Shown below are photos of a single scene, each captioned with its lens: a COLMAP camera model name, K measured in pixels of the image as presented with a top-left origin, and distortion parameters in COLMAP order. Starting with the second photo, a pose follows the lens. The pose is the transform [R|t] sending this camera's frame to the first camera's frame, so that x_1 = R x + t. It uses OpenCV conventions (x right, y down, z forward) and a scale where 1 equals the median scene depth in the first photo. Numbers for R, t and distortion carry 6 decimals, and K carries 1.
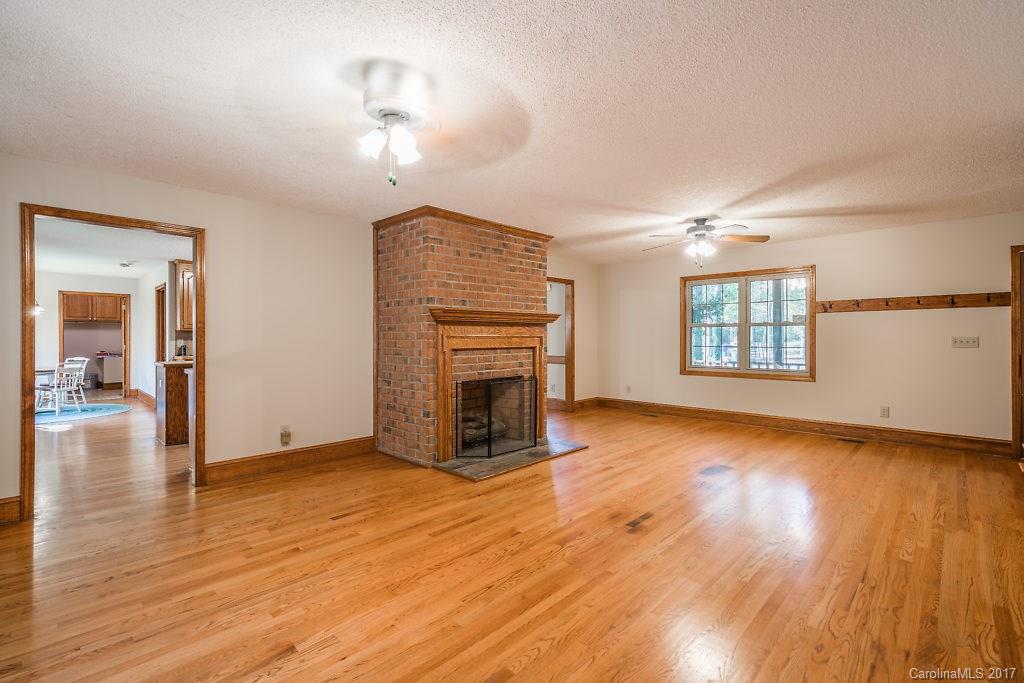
lens RADIAL K [[464.1, 0, 513.8], [0, 464.1, 332.3], [0, 0, 1]] dist [-0.000516, -0.000089]
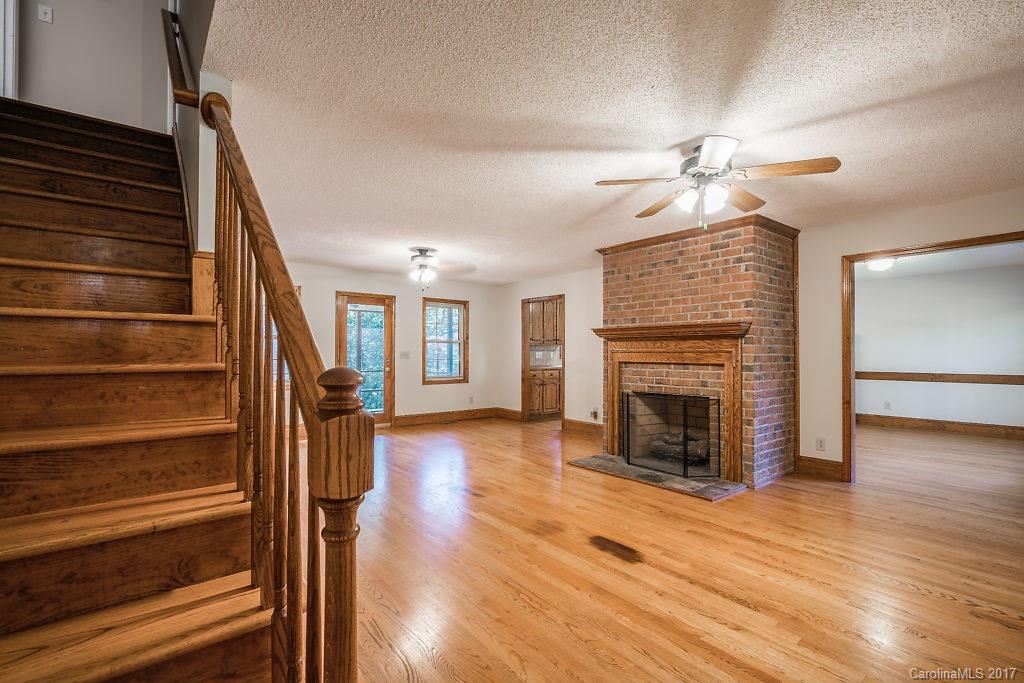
lens RADIAL K [[464.1, 0, 513.6], [0, 464.1, 347.7], [0, 0, 1]] dist [-0.000516, -0.000089]
pose [[-0.118484, -0.006628, -0.992934, 0.957769], [0.006871, 0.999948, -0.007495, 0.006825], [0.992932, -0.007711, -0.118432, 0.789104]]
